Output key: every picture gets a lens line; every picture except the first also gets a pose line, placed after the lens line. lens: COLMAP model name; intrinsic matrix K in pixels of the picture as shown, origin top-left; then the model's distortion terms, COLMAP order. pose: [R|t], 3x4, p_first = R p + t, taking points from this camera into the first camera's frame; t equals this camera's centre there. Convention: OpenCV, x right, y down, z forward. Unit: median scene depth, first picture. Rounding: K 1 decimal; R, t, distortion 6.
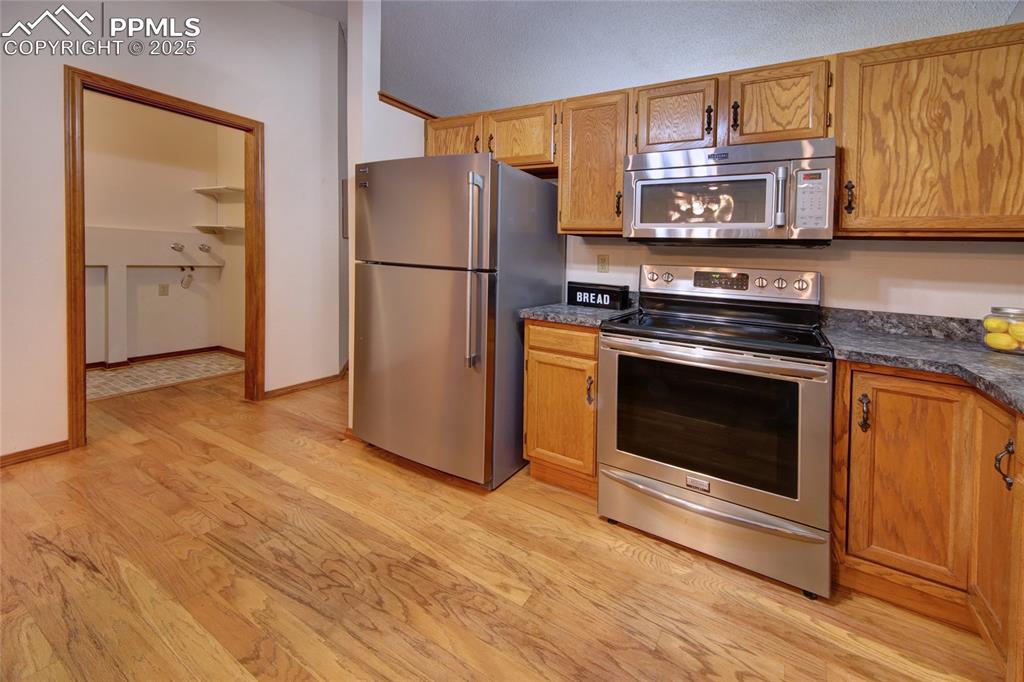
lens RADIAL K [[392.7, 0, 513.1], [0, 392.7, 285.5], [0, 0, 1]] dist [0.007349, -0.000611]
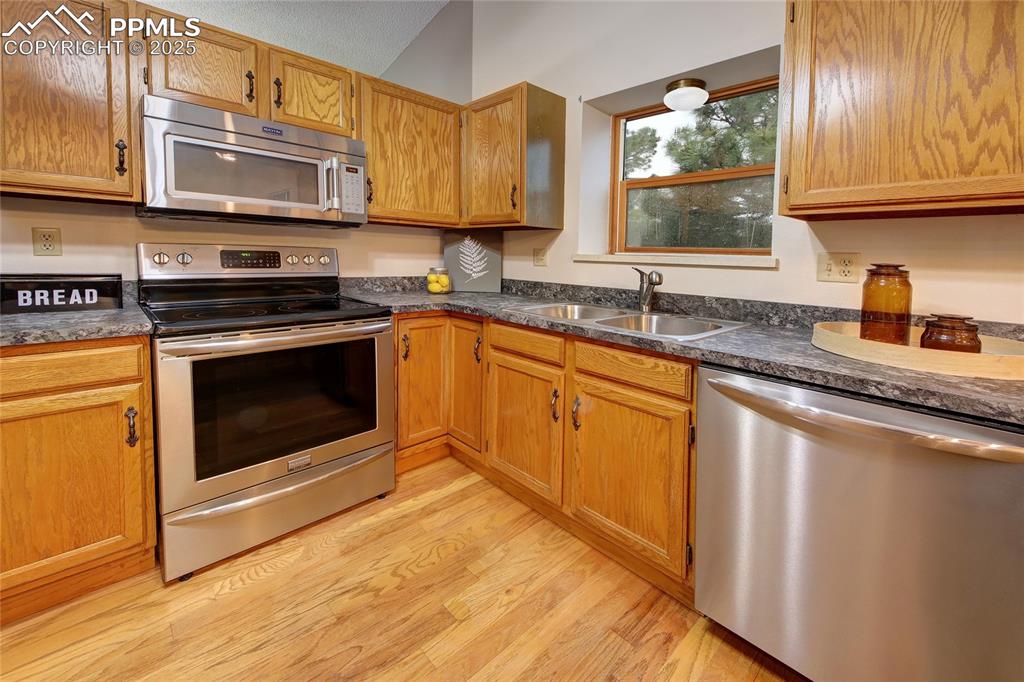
lens RADIAL K [[423.6, 0, 487.9], [0, 423.6, 286.1], [0, 0, 1]] dist [0.009204, -0.007805]
pose [[0.303105, -0.108332, 0.946780, -0.361108], [0.052054, 0.993916, 0.097060, -0.025323], [-0.951534, 0.019864, 0.306900, 0.199590]]
